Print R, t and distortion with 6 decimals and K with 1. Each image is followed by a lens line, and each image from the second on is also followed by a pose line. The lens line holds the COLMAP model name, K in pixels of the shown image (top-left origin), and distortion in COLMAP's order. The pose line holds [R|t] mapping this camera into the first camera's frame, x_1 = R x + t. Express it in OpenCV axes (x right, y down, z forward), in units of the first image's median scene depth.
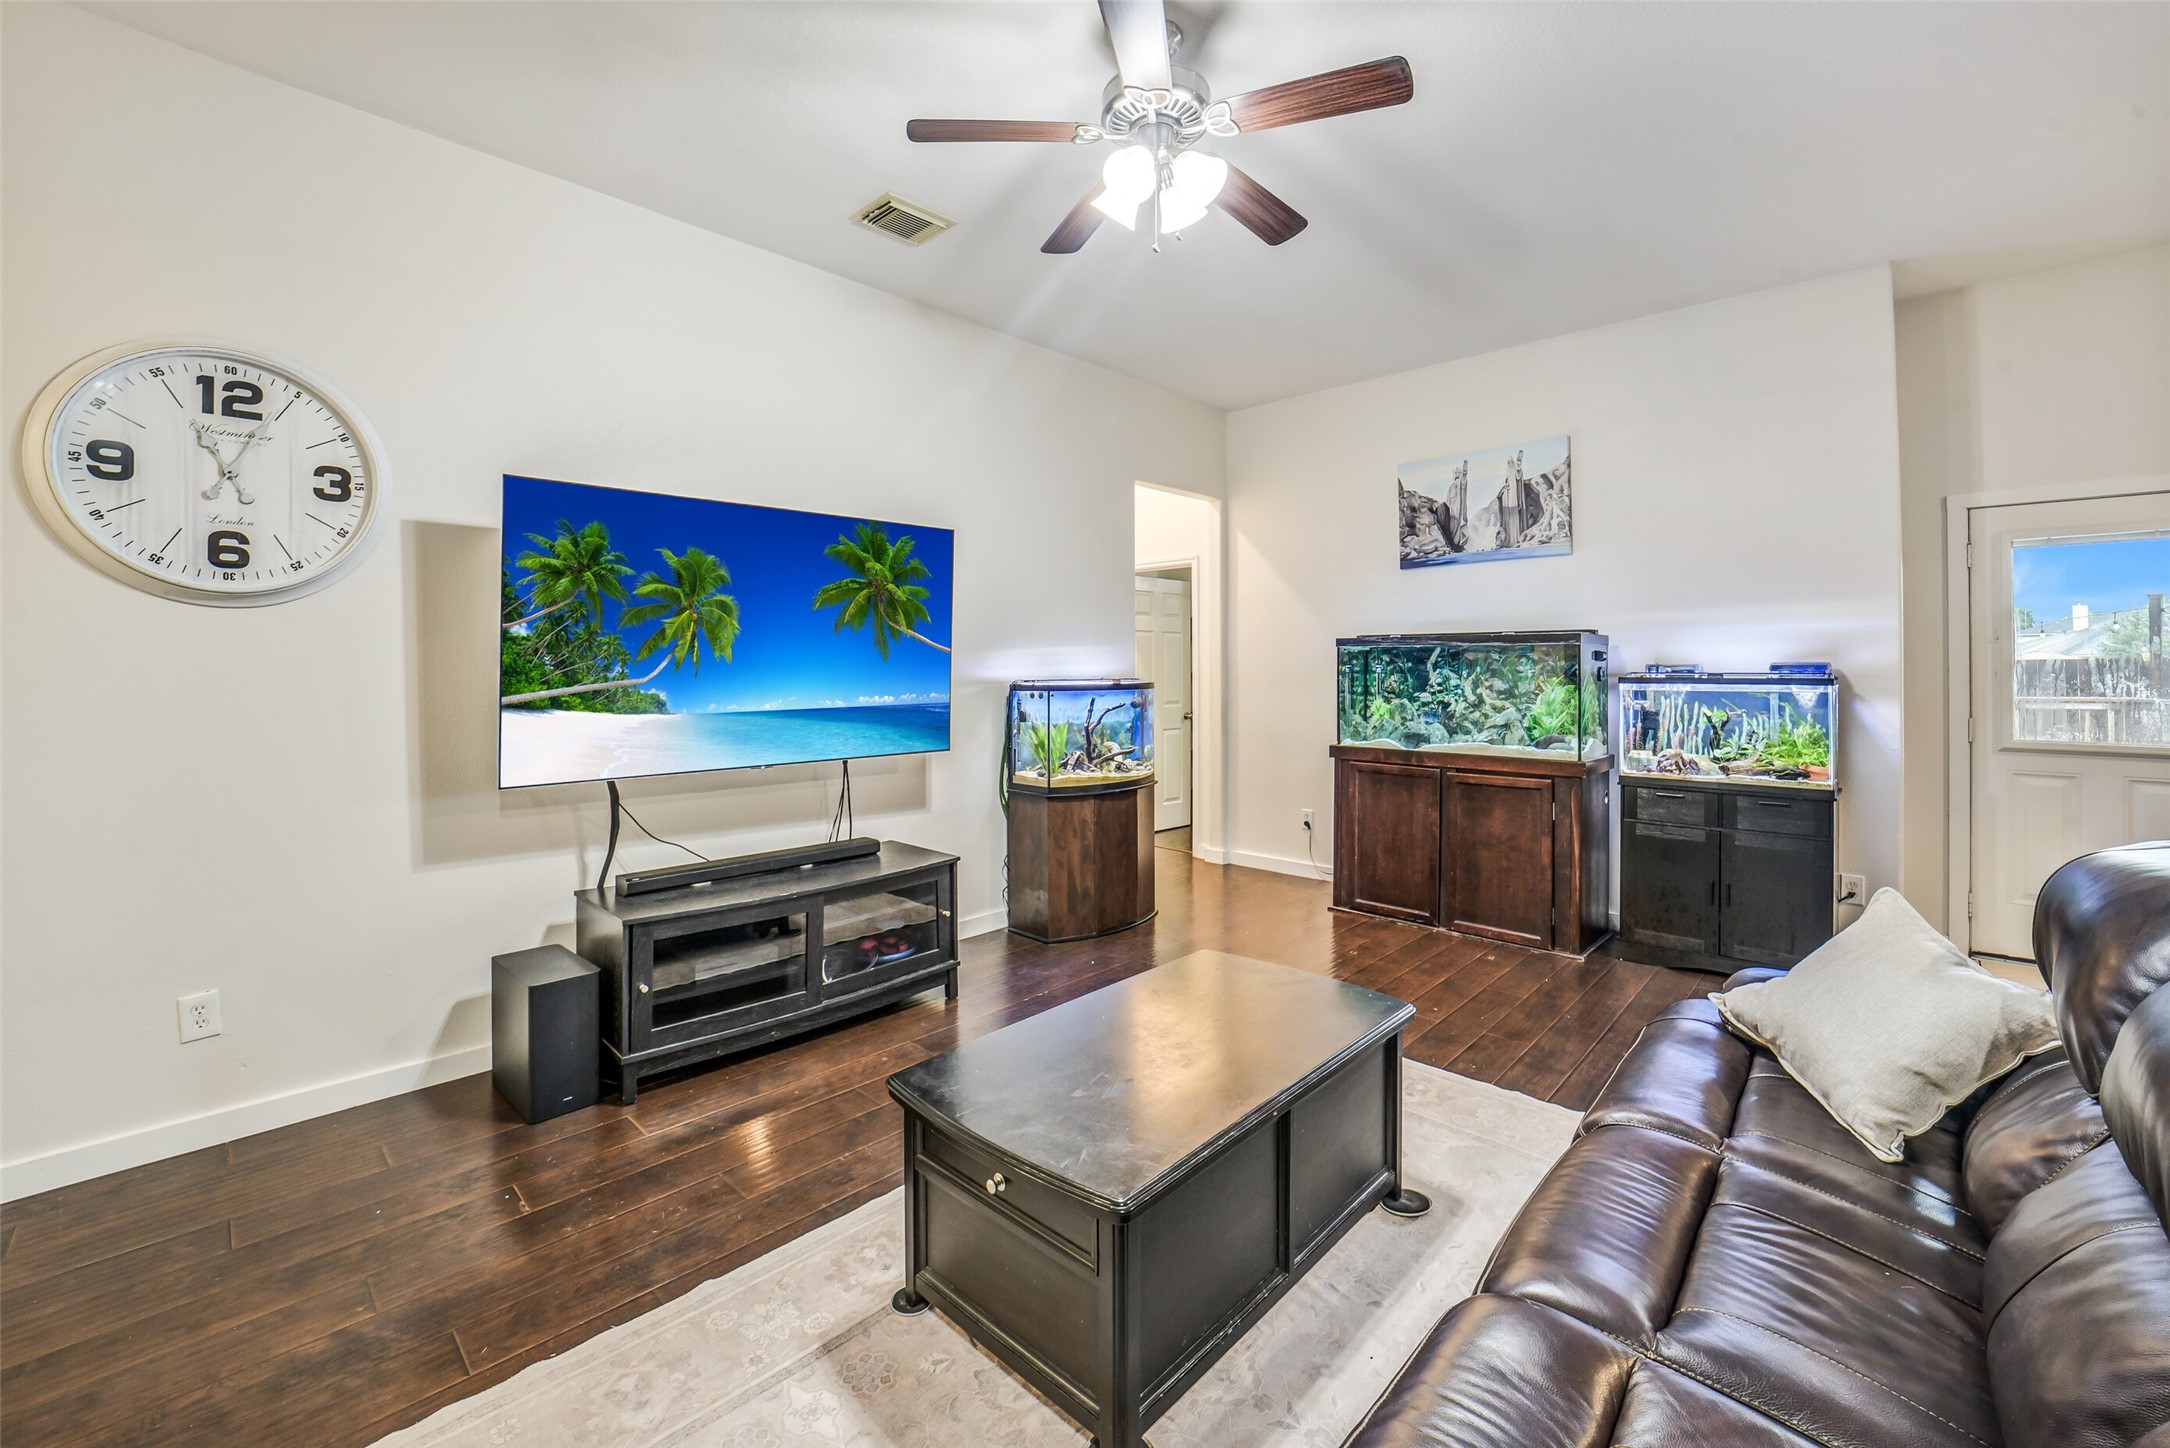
lens RADIAL K [[898.1, 0, 1091.8], [0, 898.1, 651.8], [0, 0, 1]] dist [-0.019637, 0.000001]
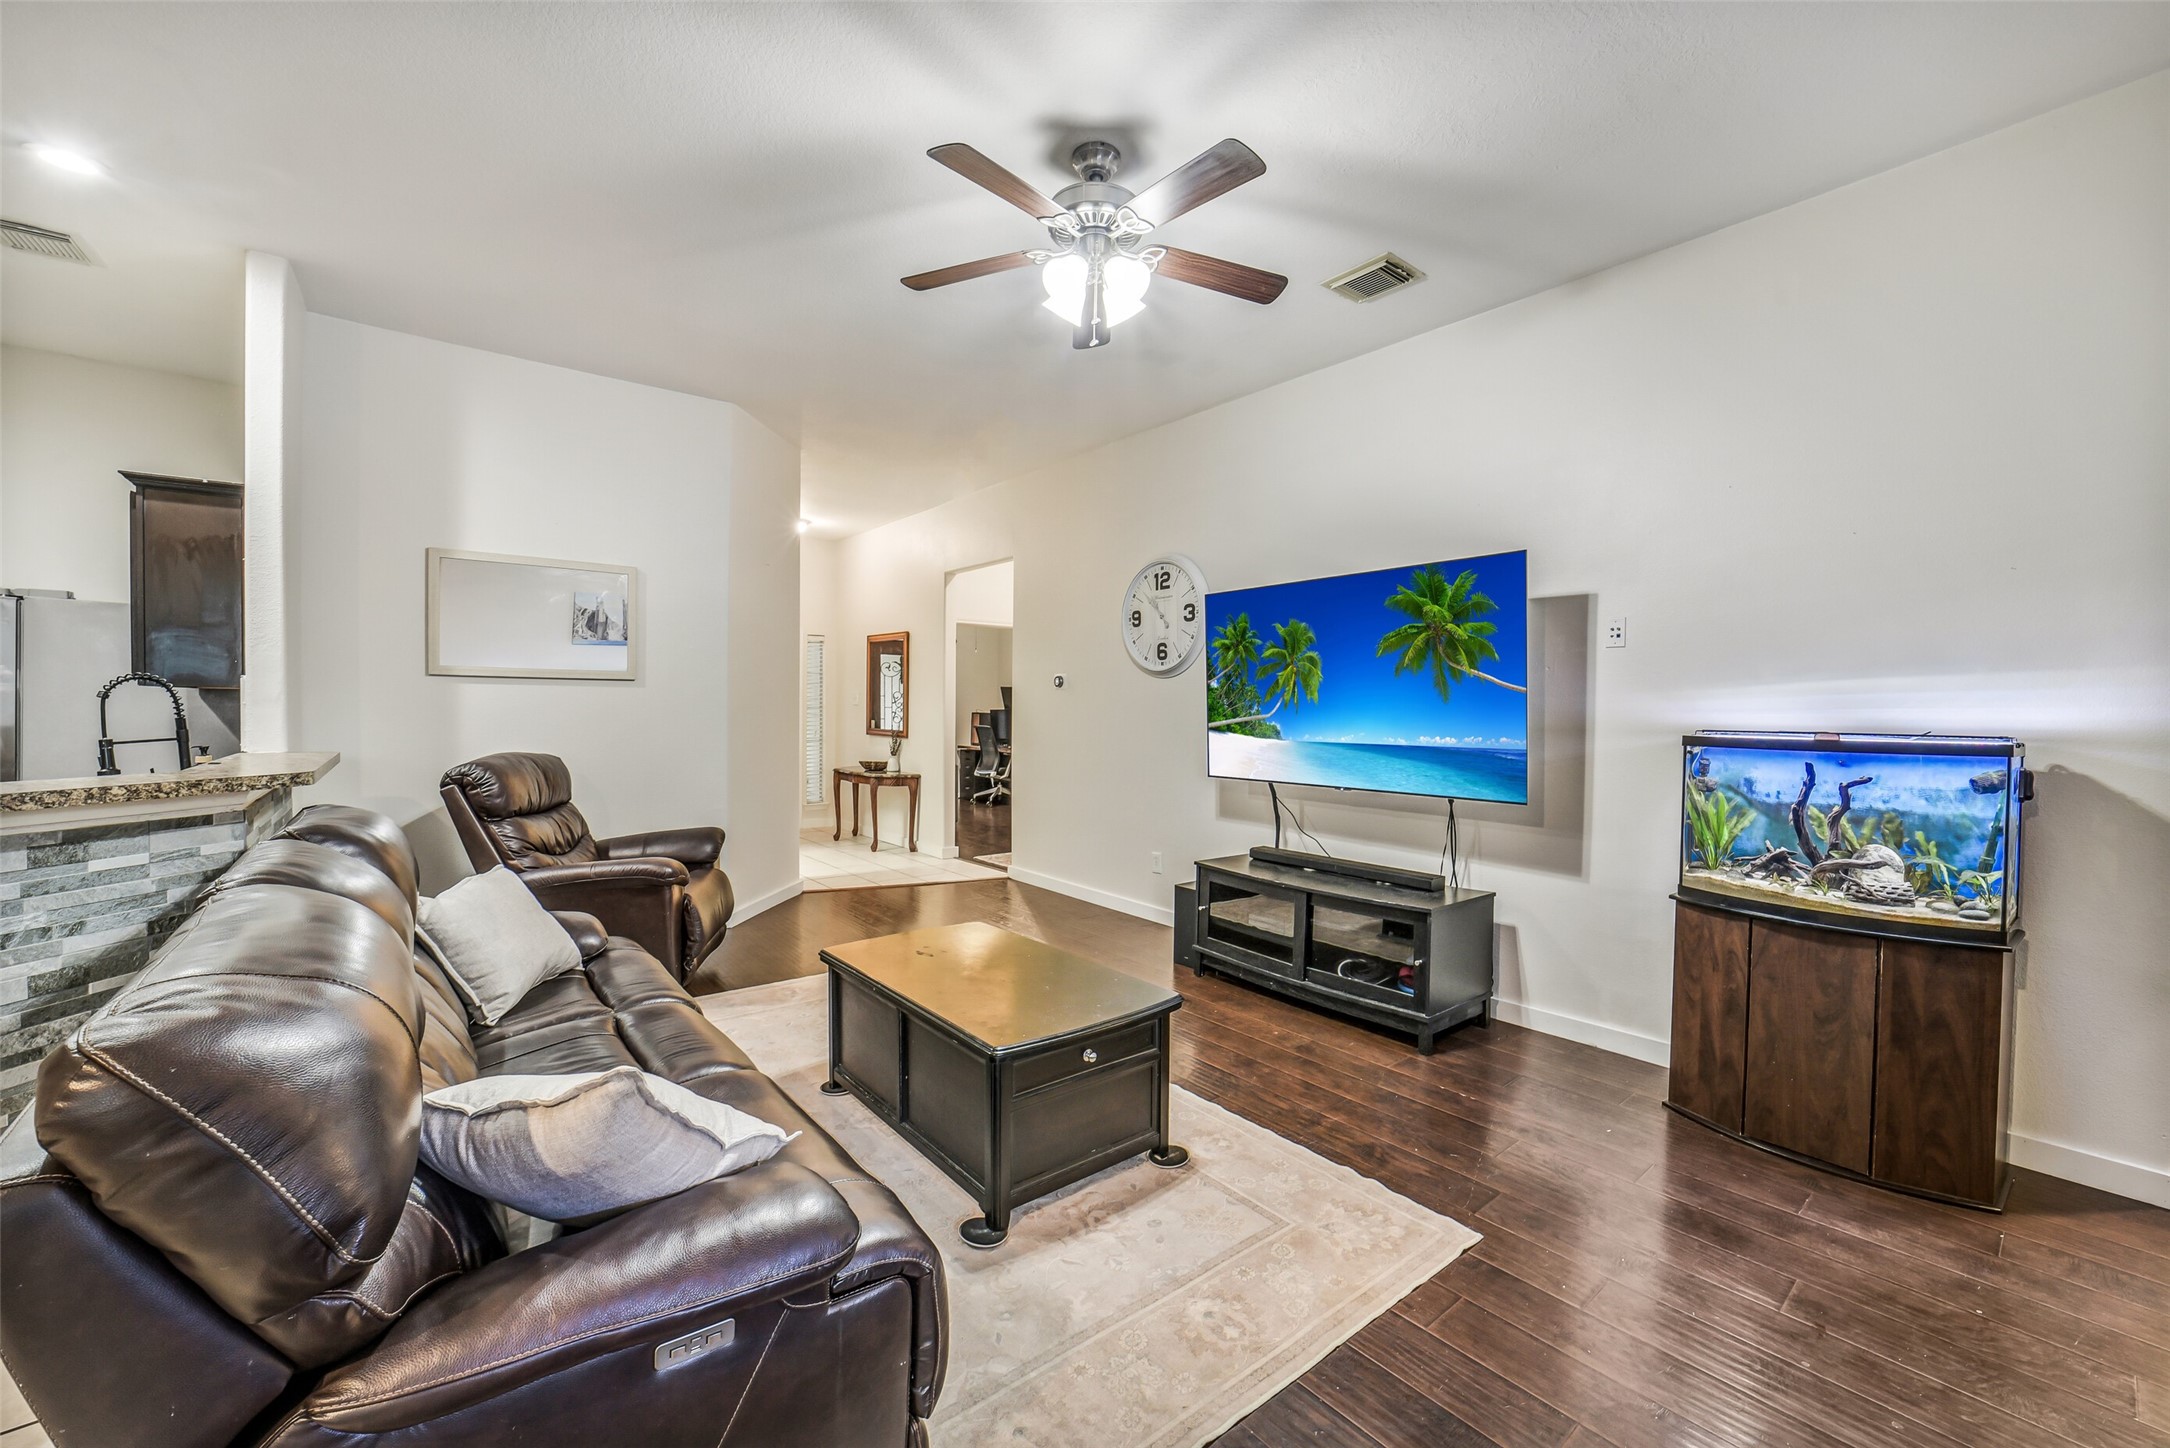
lens RADIAL K [[857.2, 0, 1131.5], [0, 857.2, 717.4], [0, 0, 1]] dist [-0.035762, 0.007003]
pose [[-0.100514, 0.013238, -0.994848, 0.697145], [0.006443, 0.999899, 0.012654, 0.012035], [0.994915, -0.005138, -0.100589, 0.702505]]
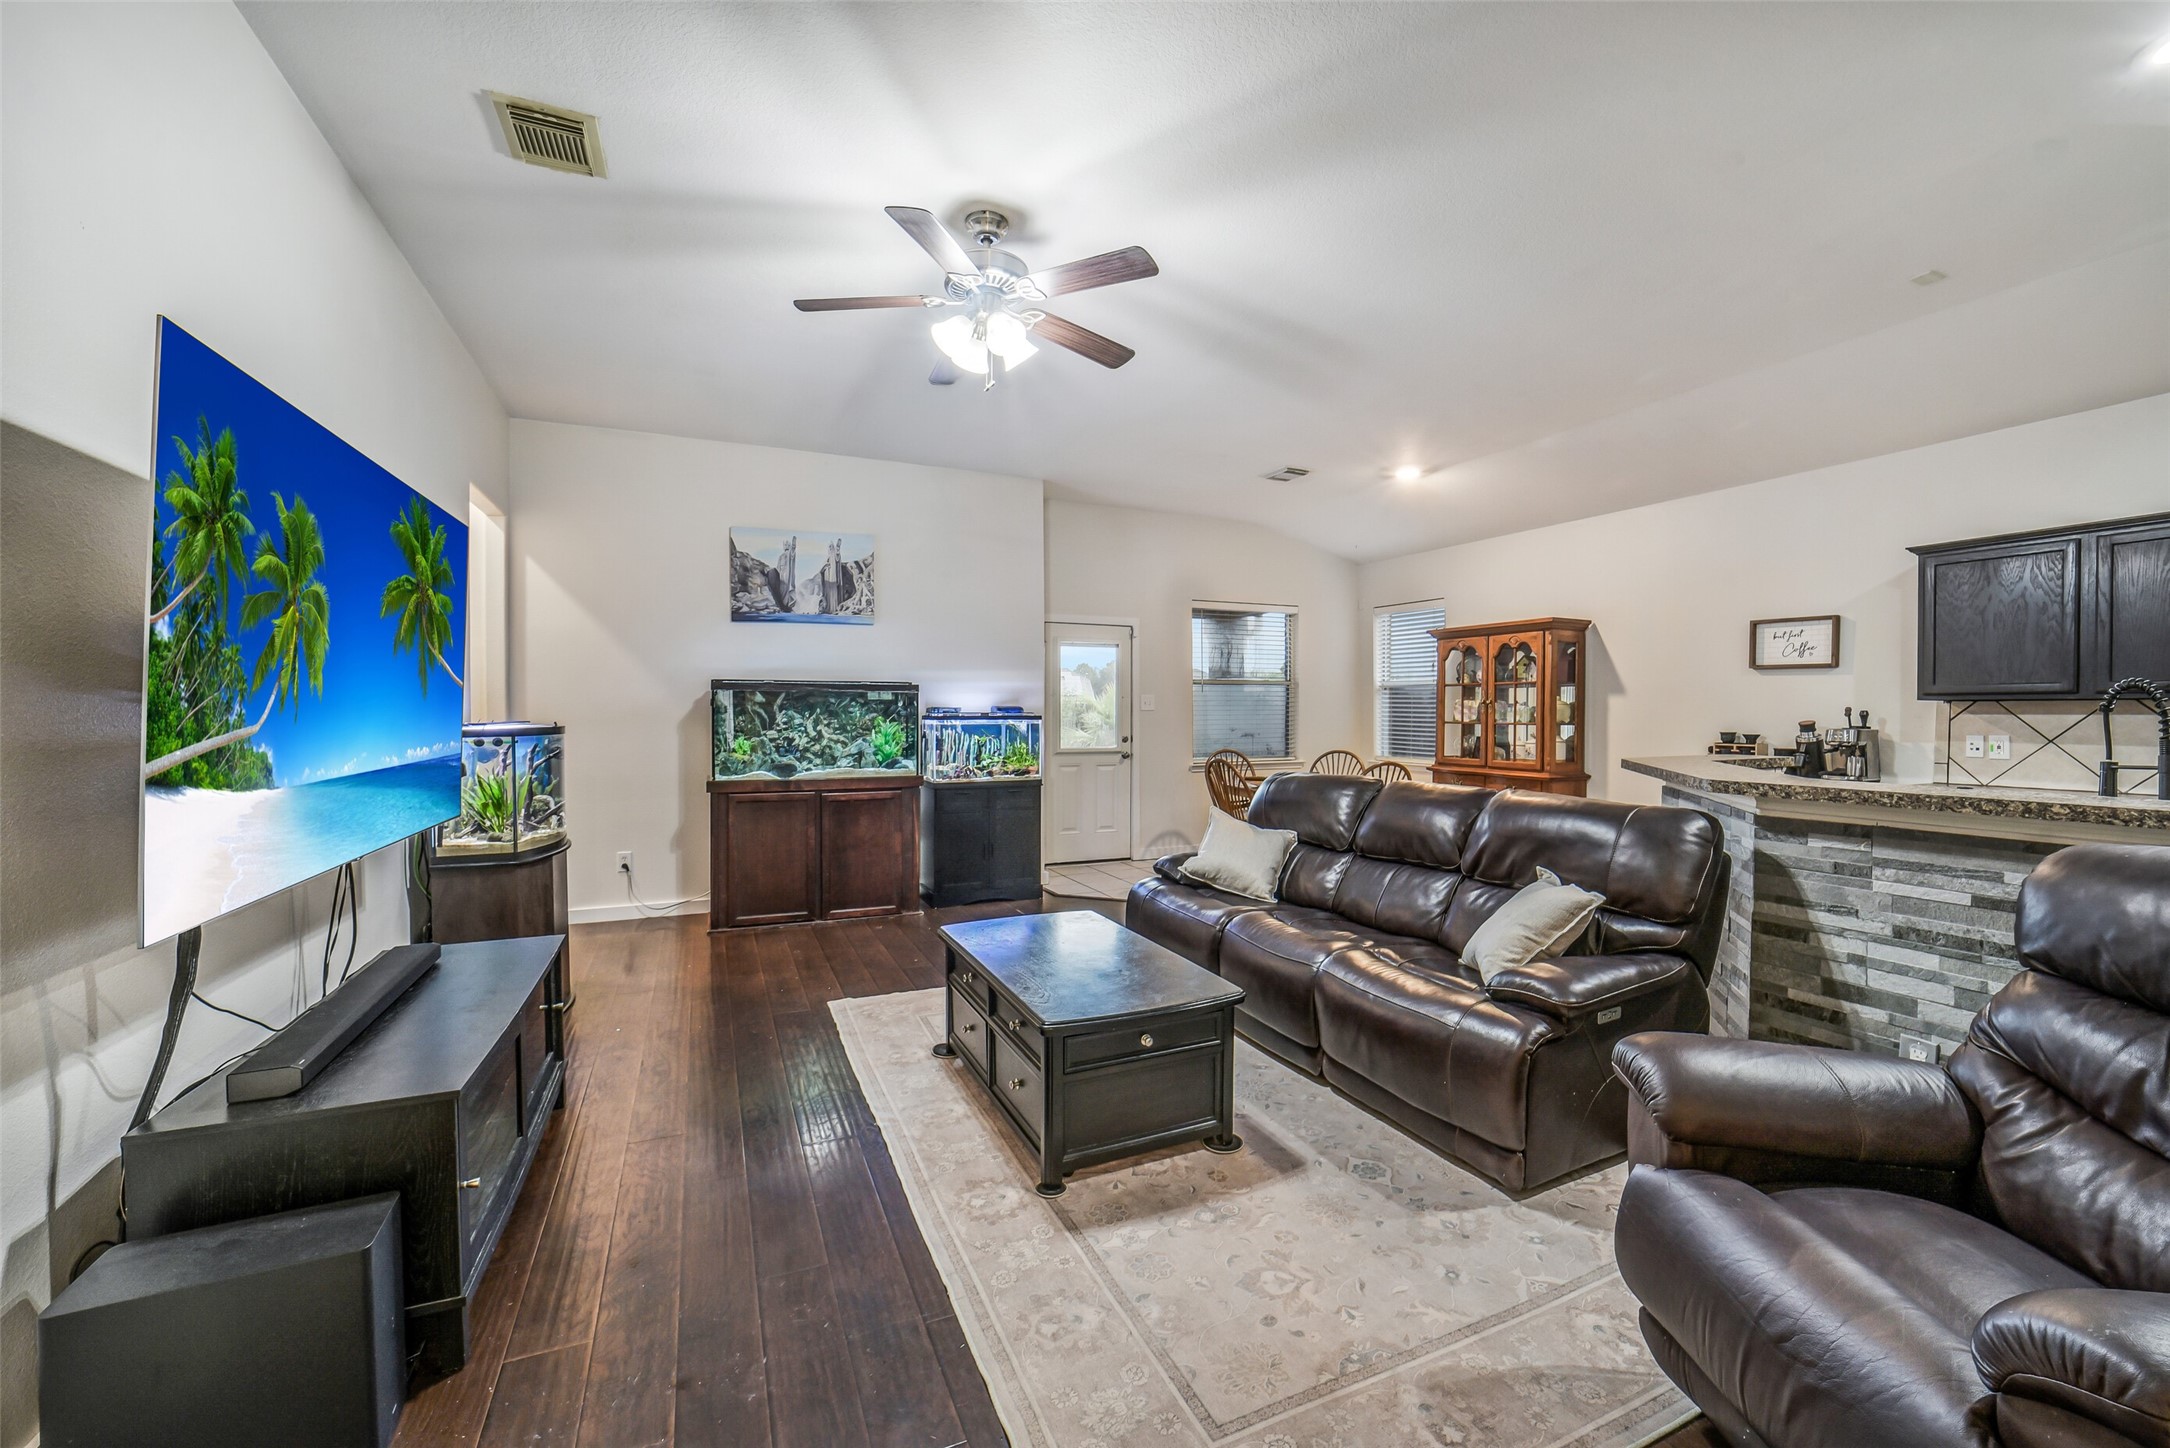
lens RADIAL K [[846.8, 0, 1087.0], [0, 846.8, 713.4], [0, 0, 1]] dist [-0.041531, 0.010878]
pose [[0.370171, -0.002595, 0.928960, -0.596276], [-0.017243, 0.999805, 0.009664, 0.007001], [-0.928804, -0.019595, 0.370054, 0.259116]]
